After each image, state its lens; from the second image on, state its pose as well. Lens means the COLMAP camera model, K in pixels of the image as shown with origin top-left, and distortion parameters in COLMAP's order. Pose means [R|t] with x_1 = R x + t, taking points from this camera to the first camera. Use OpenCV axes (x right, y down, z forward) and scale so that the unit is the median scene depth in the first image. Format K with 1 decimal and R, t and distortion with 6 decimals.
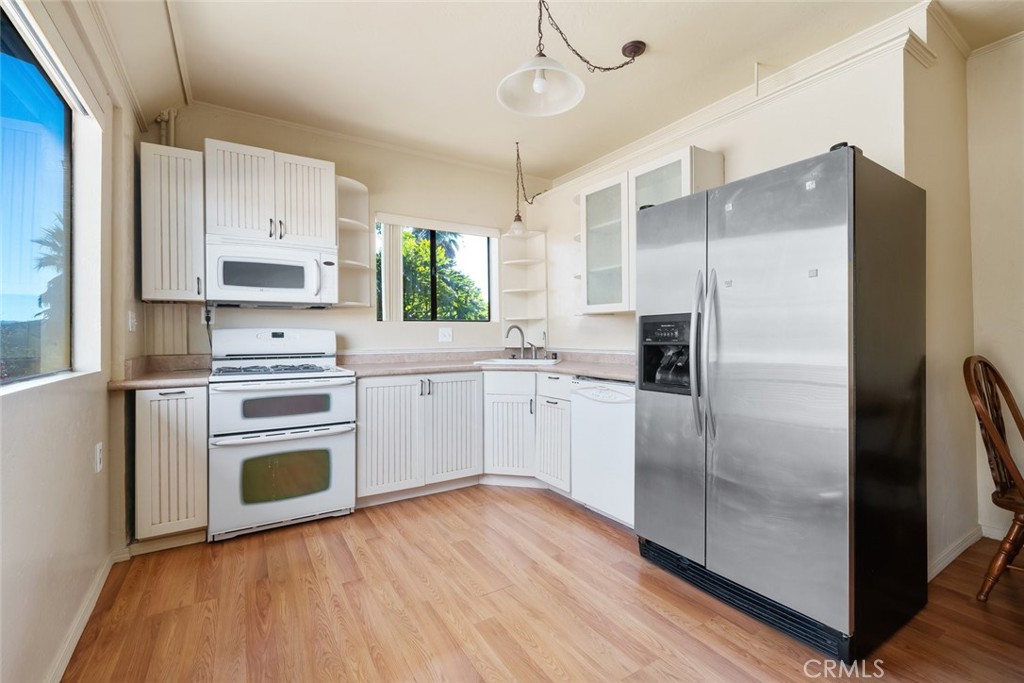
lens RADIAL K [[444.1, 0, 511.0], [0, 444.1, 340.3], [0, 0, 1]] dist [0.001566, -0.000174]
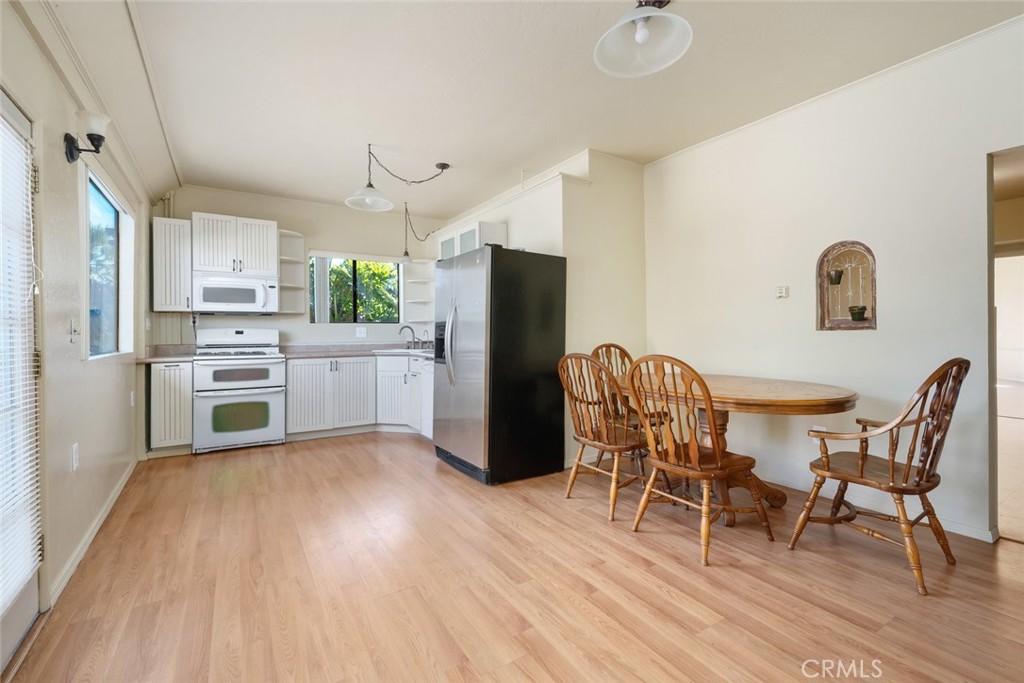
lens RADIAL K [[444.1, 0, 513.0], [0, 444.1, 336.7], [0, 0, 1]] dist [0.001566, -0.000174]
pose [[0.999975, -0.000012, 0.007083, 0.474790], [0.000032, 0.999996, -0.002932, 0.008335], [-0.007083, 0.002932, 0.999971, -0.634629]]
